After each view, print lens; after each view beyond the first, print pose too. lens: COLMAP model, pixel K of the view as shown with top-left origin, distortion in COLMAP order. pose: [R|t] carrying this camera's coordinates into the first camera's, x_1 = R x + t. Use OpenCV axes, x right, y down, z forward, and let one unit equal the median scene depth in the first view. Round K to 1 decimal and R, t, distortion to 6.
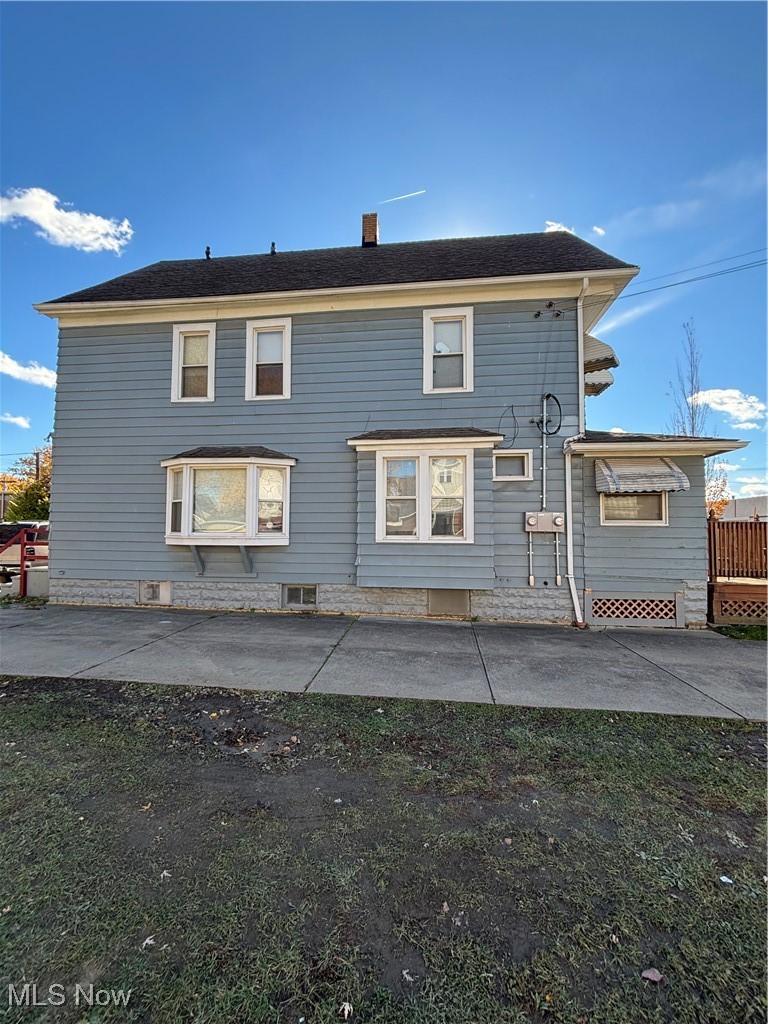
lens RADIAL K [[408.5, 0, 384.0], [0, 408.5, 512.0], [0, 0, 1]] dist [0.001502, 0.000167]
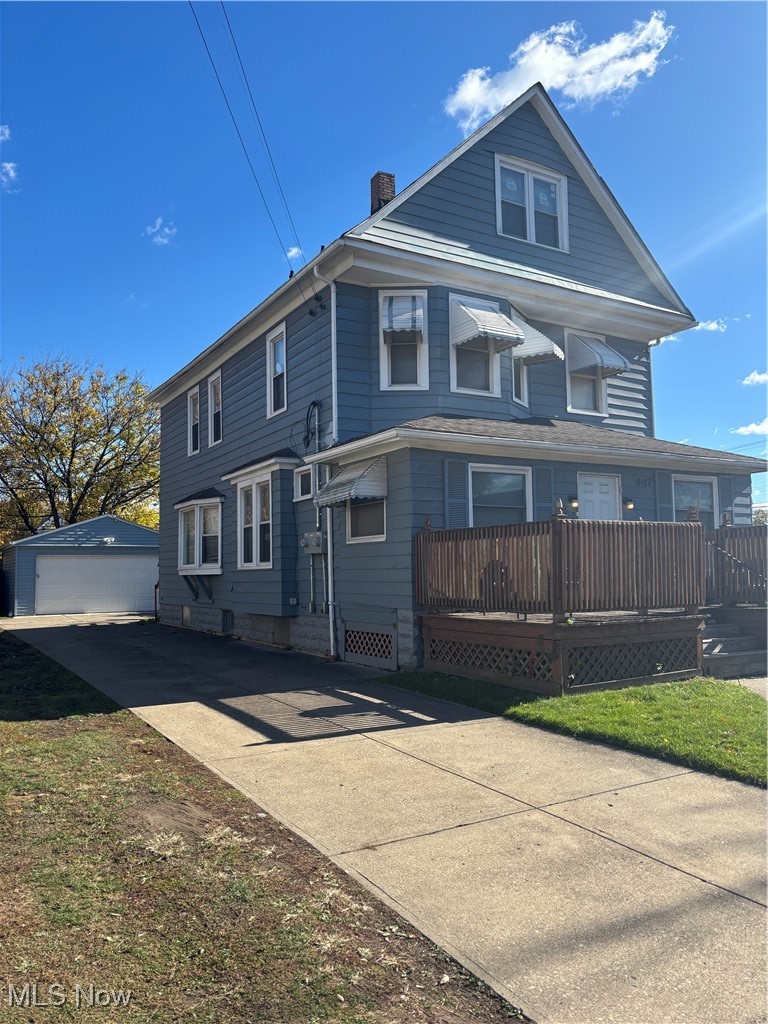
lens RADIAL K [[776.6, 0, 384.0], [0, 776.6, 512.0], [0, 0, 1]] dist [0.025501, -0.000359]
pose [[0.606385, -0.077338, -0.791401, 1.744006], [0.051450, 0.996990, -0.058007, 0.059590], [0.793505, -0.005544, 0.608539, 0.069558]]
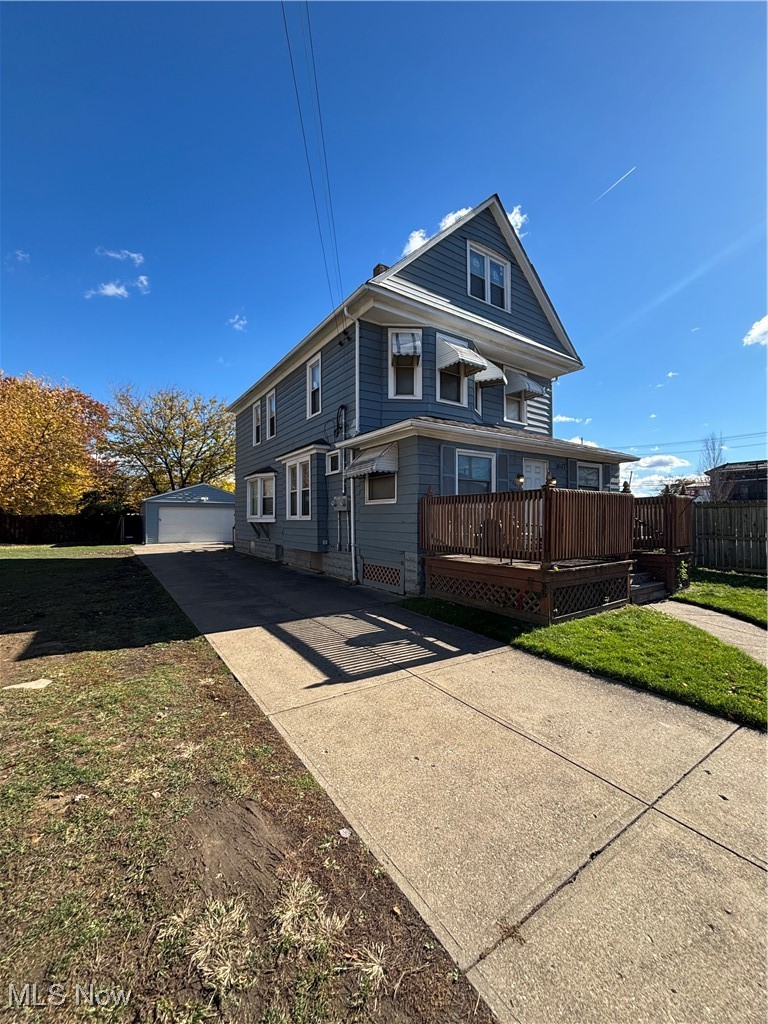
lens RADIAL K [[408.5, 0, 384.0], [0, 408.5, 512.0], [0, 0, 1]] dist [0.001502, 0.000167]
pose [[0.655943, -0.018990, -0.754571, 1.396288], [0.035869, 0.999338, 0.006031, 0.046326], [0.753957, -0.031021, 0.656190, 0.219428]]
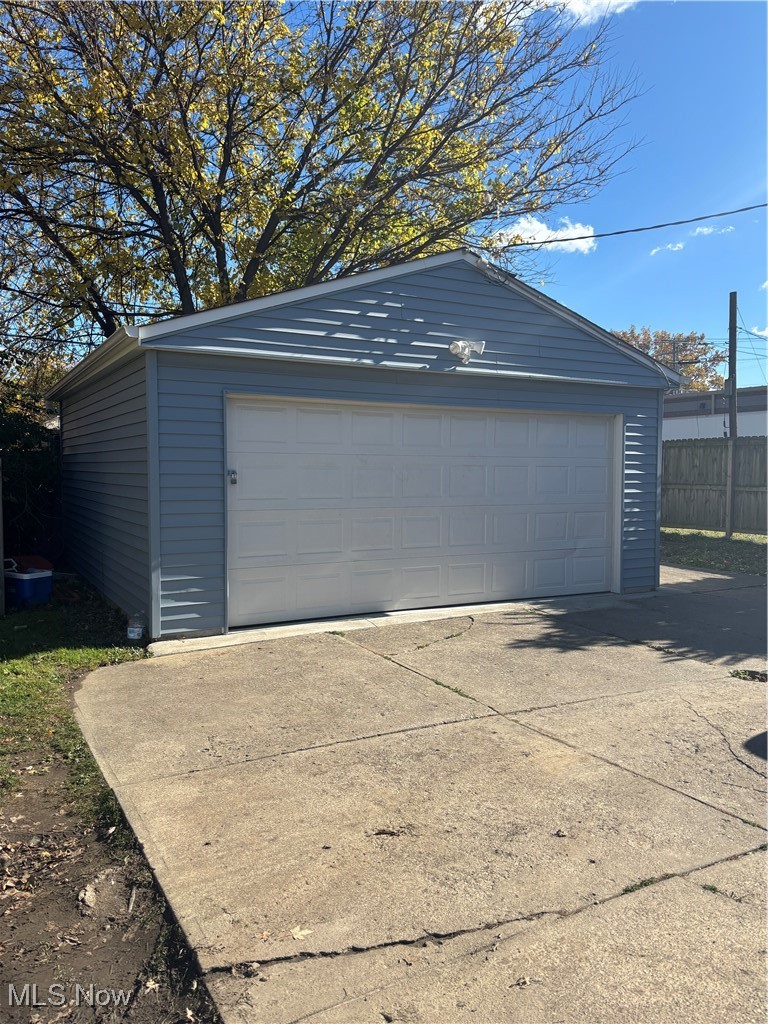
lens RADIAL K [[776.6, 0, 384.0], [0, 776.6, 512.0], [0, 0, 1]] dist [0.025501, -0.000359]
pose [[0.593191, 0.037934, -0.804167, -0.844295], [0.031168, 0.997058, 0.070024, 0.046998], [0.804458, -0.066602, 0.590264, 0.524918]]
